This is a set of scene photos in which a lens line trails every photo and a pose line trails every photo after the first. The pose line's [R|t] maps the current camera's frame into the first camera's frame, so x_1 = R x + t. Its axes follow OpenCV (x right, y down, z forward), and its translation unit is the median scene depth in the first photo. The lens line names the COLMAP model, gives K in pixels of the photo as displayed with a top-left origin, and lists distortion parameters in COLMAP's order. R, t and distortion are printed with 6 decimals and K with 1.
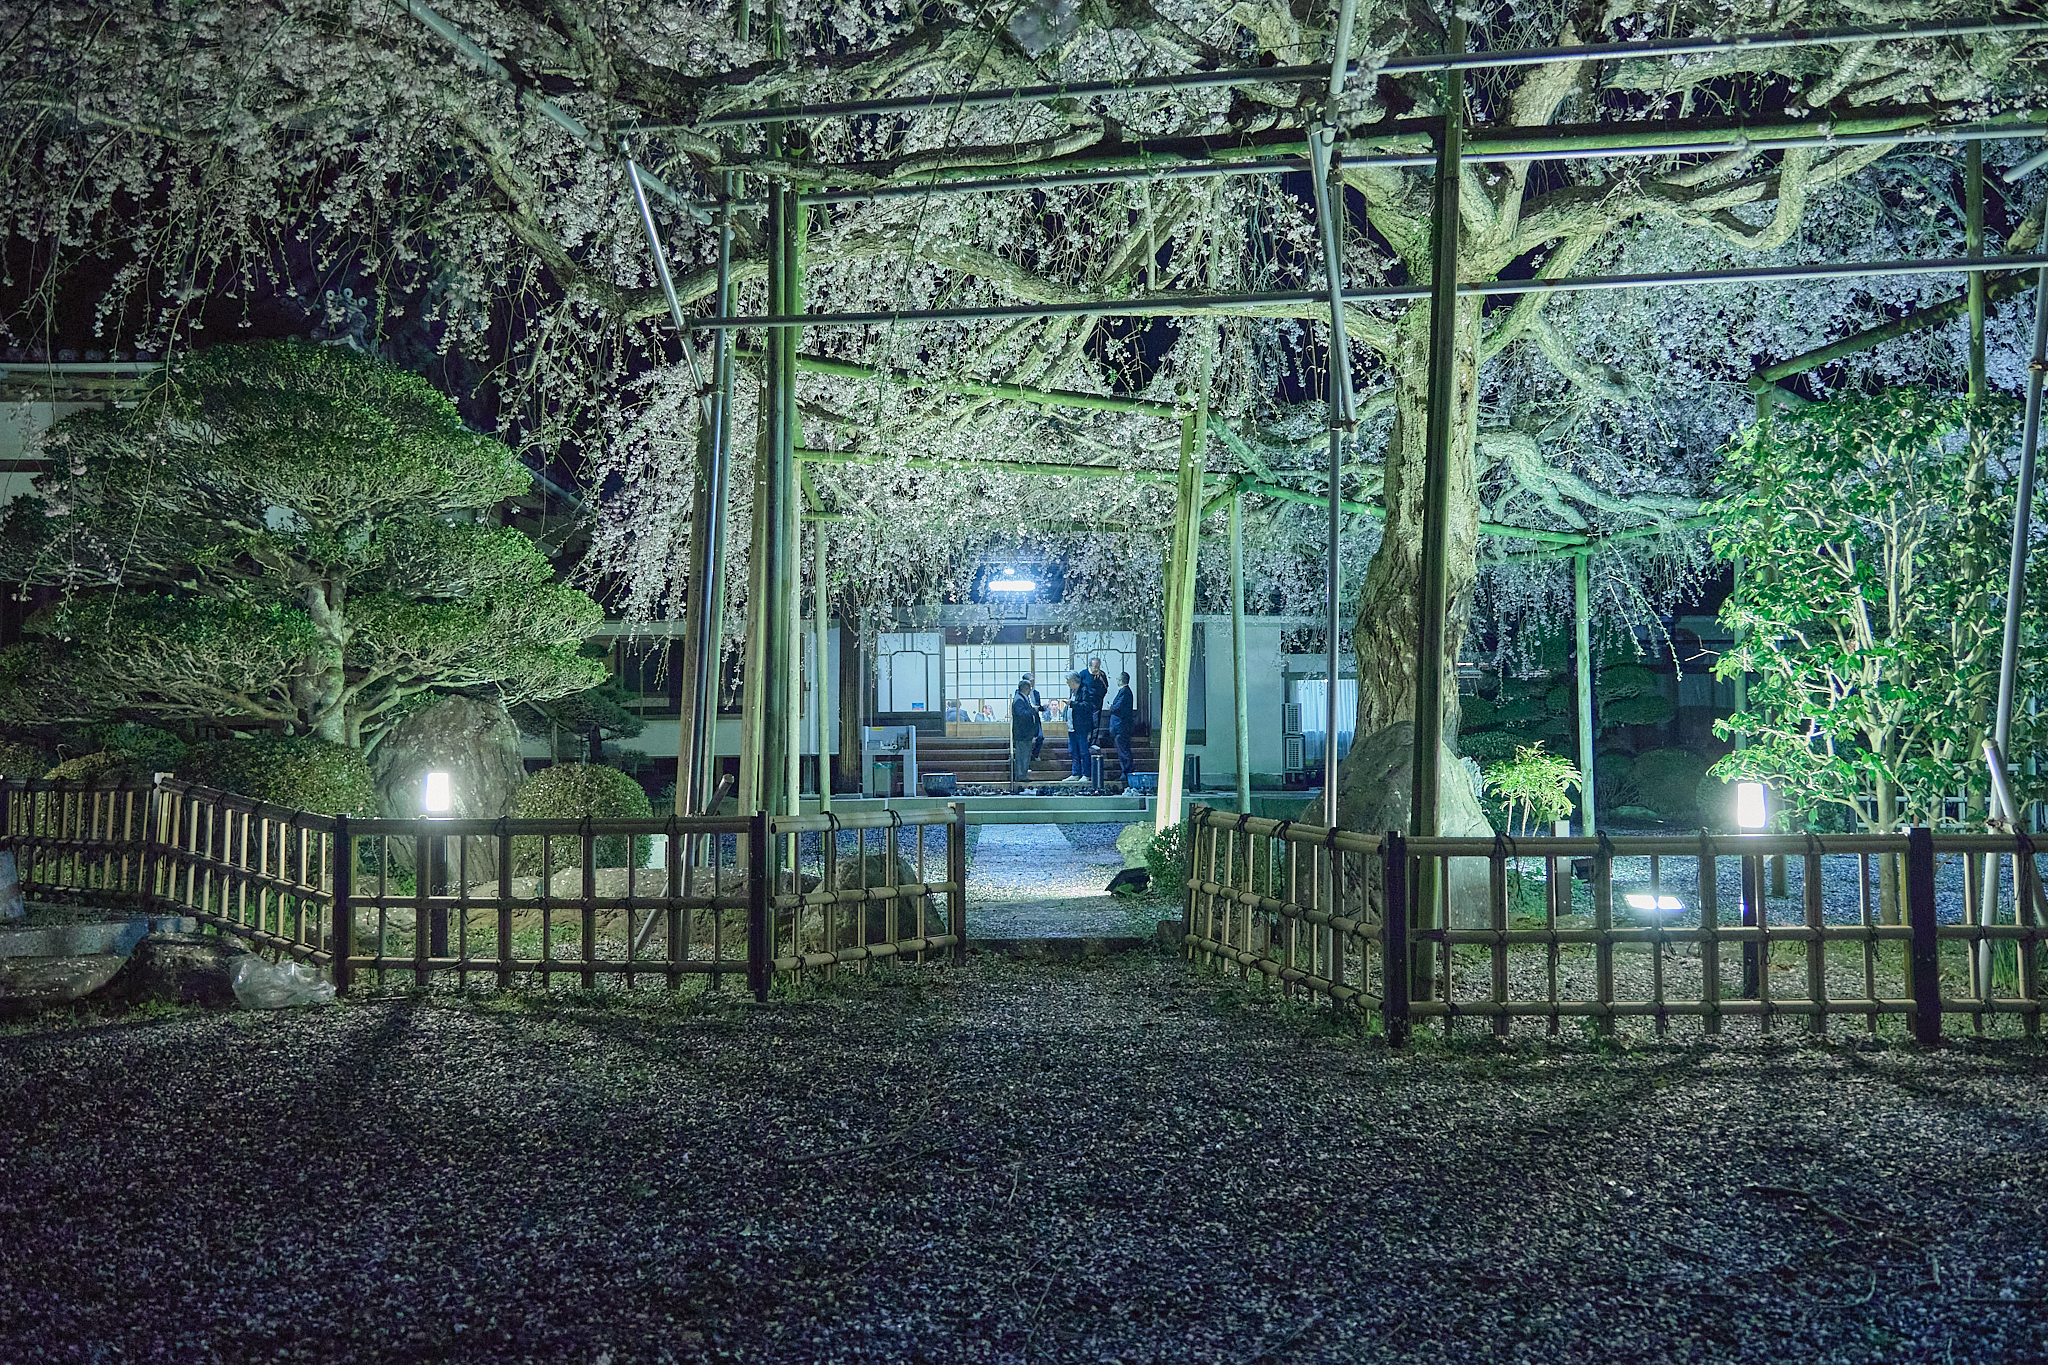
lens RADIAL K [[1388.0, 0, 1042.5], [0, 1388.0, 696.1], [0, 0, 1]] dist [-0.001070, 0.000891]
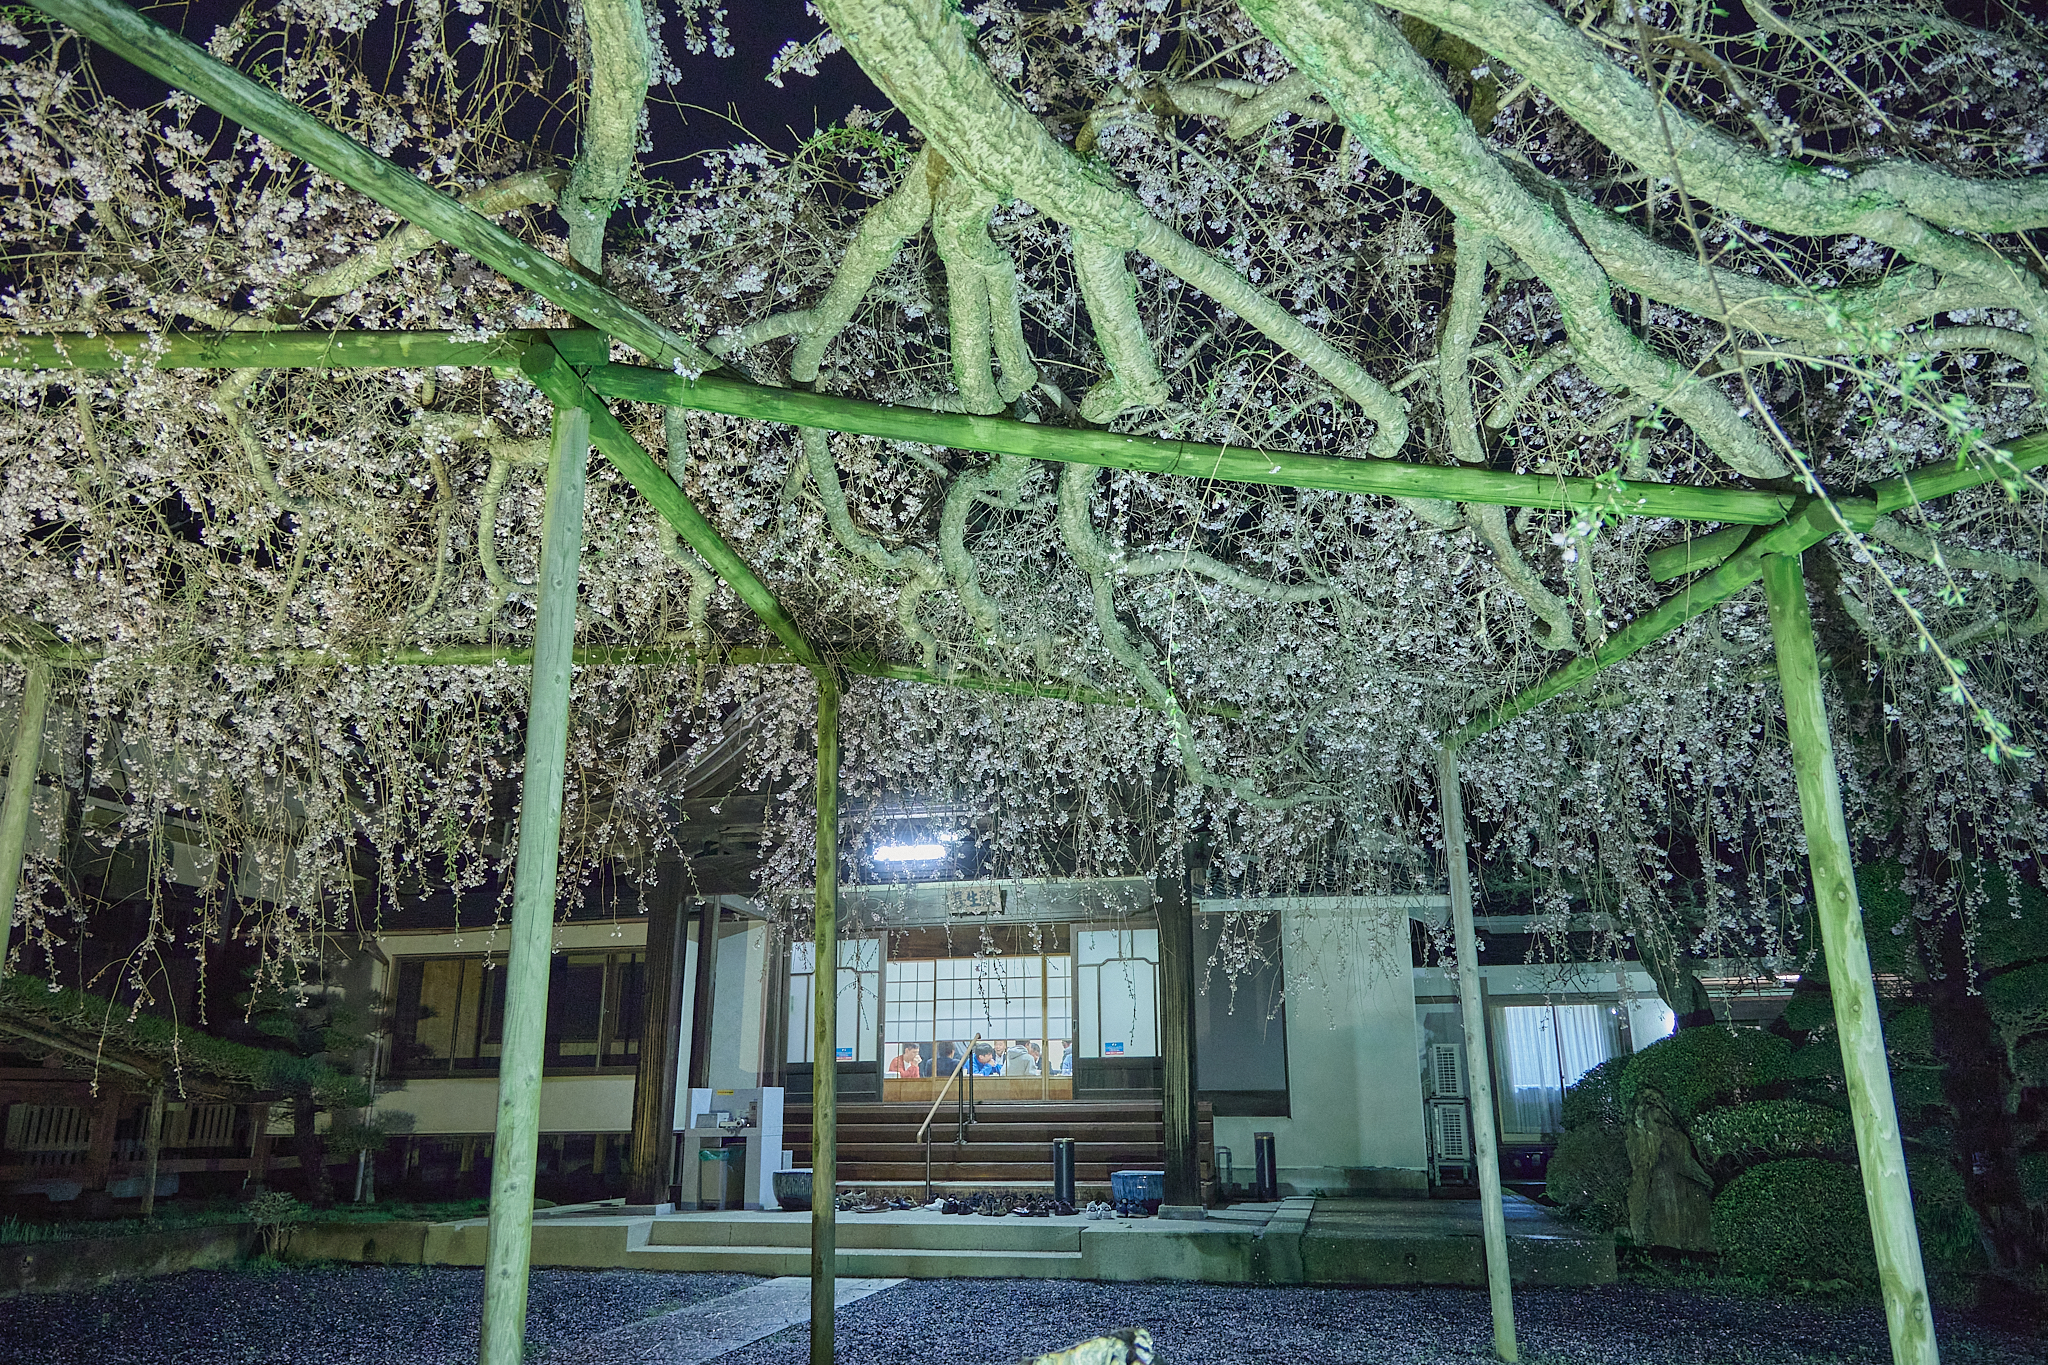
lens RADIAL K [[1388.0, 0, 1042.5], [0, 1388.0, 696.1], [0, 0, 1]] dist [-0.001070, 0.000891]
pose [[0.969795, -0.067541, -0.234383, 0.183812], [0.009674, 0.970794, -0.239719, 0.001599], [0.243729, 0.230211, 0.942125, 0.410329]]
